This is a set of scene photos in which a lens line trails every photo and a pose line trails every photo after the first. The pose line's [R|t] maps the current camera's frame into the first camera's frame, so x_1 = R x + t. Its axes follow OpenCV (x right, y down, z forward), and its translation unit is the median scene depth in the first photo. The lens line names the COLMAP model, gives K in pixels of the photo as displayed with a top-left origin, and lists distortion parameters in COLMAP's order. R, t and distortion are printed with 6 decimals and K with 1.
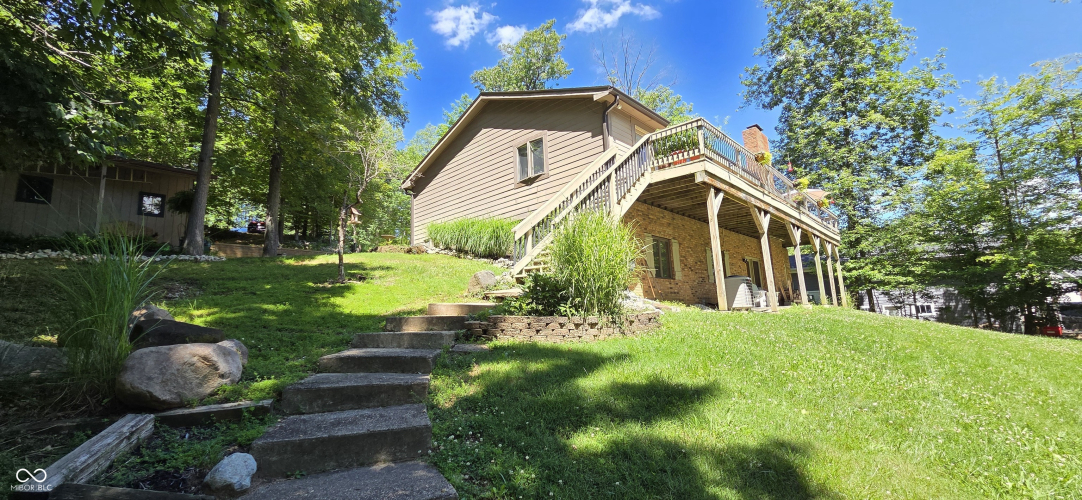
lens RADIAL K [[439.9, 0, 541.0], [0, 439.9, 250.0], [0, 0, 1]] dist [-0.000755, -0.000021]
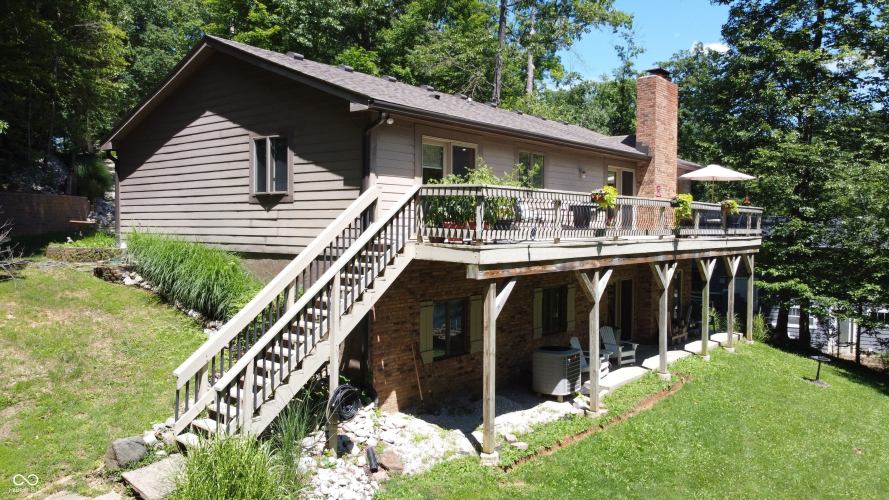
lens RADIAL K [[671.2, 0, 448.6], [0, 671.2, 250.4], [0, 0, 1]] dist [-0.007613, -0.000305]
pose [[0.996382, 0.049311, 0.069220, 0.209627], [-0.061694, 0.979840, 0.190022, -0.339356], [-0.058454, -0.193605, 0.979337, -0.032648]]
